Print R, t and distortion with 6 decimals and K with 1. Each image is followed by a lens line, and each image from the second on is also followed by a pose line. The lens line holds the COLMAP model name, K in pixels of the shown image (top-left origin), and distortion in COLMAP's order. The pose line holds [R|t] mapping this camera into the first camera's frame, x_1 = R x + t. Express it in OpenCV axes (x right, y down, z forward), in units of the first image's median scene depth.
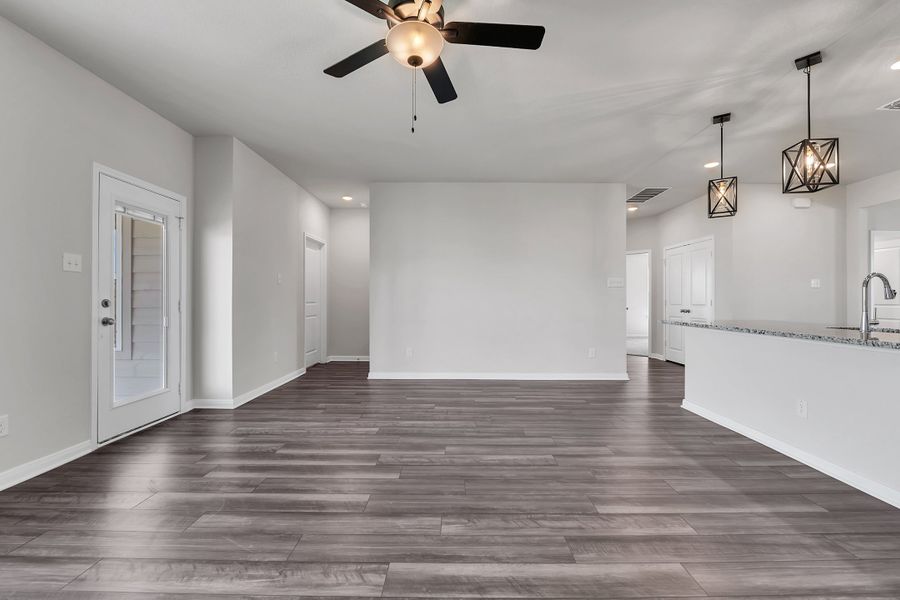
lens RADIAL K [[364.0, 0, 448.5], [0, 364.0, 302.9], [0, 0, 1]] dist [-0.008138, -0.001335]
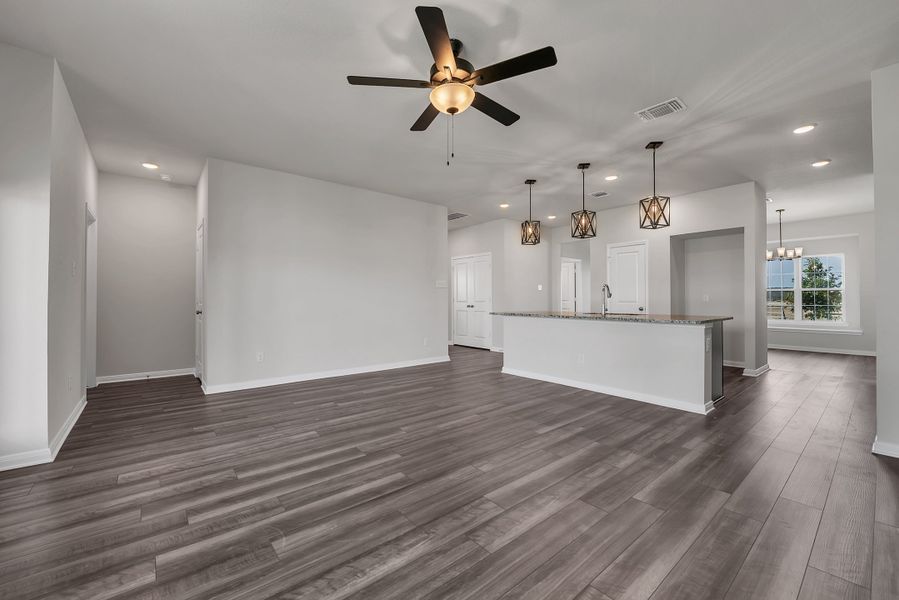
lens RADIAL K [[363.6, 0, 449.9], [0, 363.6, 298.6], [0, 0, 1]] dist [-0.008138, -0.001335]
pose [[0.768778, -0.002264, 0.639512, -0.614906], [0.006258, 0.999972, -0.003983, -0.003163], [-0.639485, 0.007064, 0.768771, 0.025195]]
